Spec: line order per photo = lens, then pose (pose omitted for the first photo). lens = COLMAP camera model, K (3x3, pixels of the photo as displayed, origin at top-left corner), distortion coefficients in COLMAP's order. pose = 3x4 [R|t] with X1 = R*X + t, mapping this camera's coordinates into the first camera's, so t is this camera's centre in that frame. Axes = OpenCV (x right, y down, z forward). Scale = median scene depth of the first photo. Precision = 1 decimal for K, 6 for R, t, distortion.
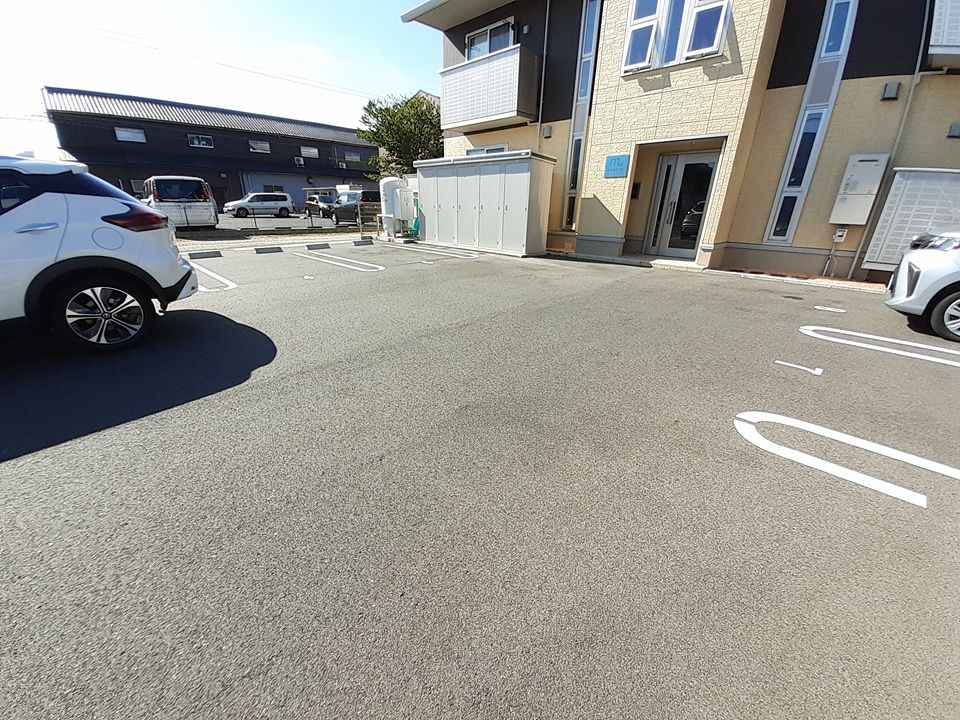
lens RADIAL K [[375.8, 0, 476.1], [0, 375.8, 364.7], [0, 0, 1]] dist [0.018971, -0.016976]
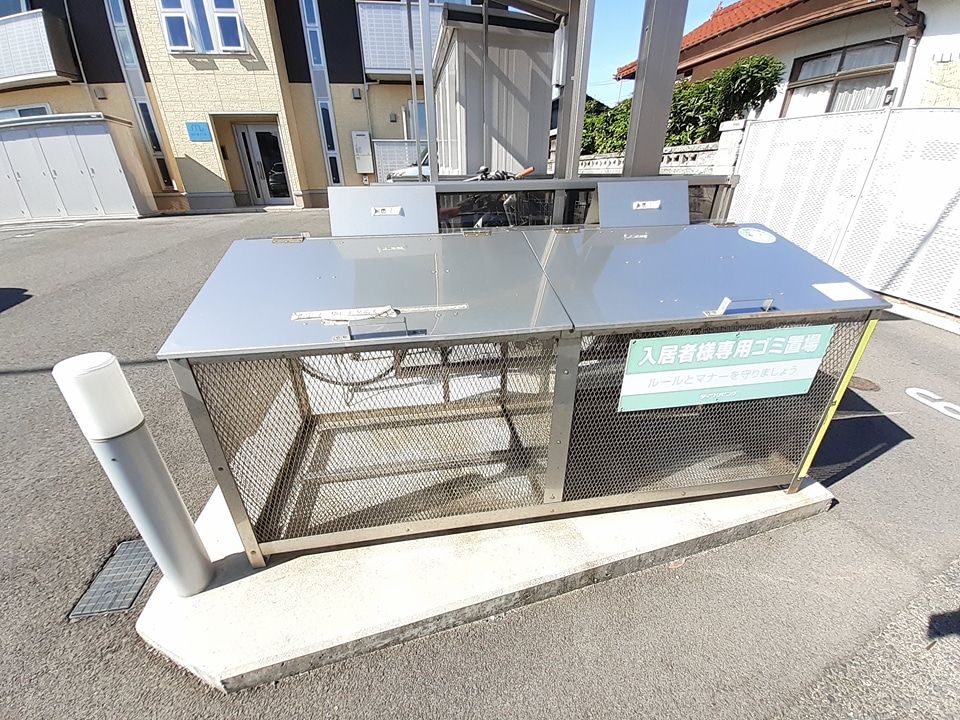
lens RADIAL K [[375.8, 0, 476.1], [0, 375.8, 364.7], [0, 0, 1]] dist [0.018971, -0.016976]
pose [[0.581322, -0.388284, 0.715053, -0.248135], [0.335166, 0.915045, 0.224401, 0.169908], [-0.741437, 0.109212, 0.662076, -0.346477]]
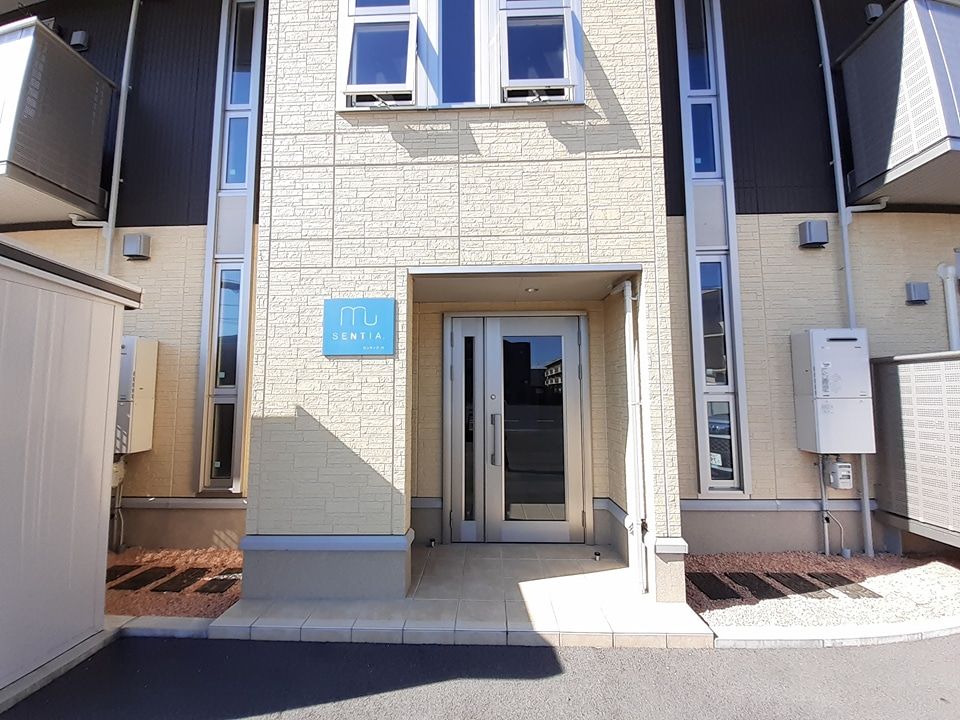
lens RADIAL K [[375.8, 0, 476.1], [0, 375.8, 364.7], [0, 0, 1]] dist [0.018971, -0.016976]
pose [[0.721598, 0.032635, 0.691542, 0.209740], [0.285290, 0.896116, -0.339979, -0.340220], [-0.630798, 0.442618, 0.637325, 0.711695]]
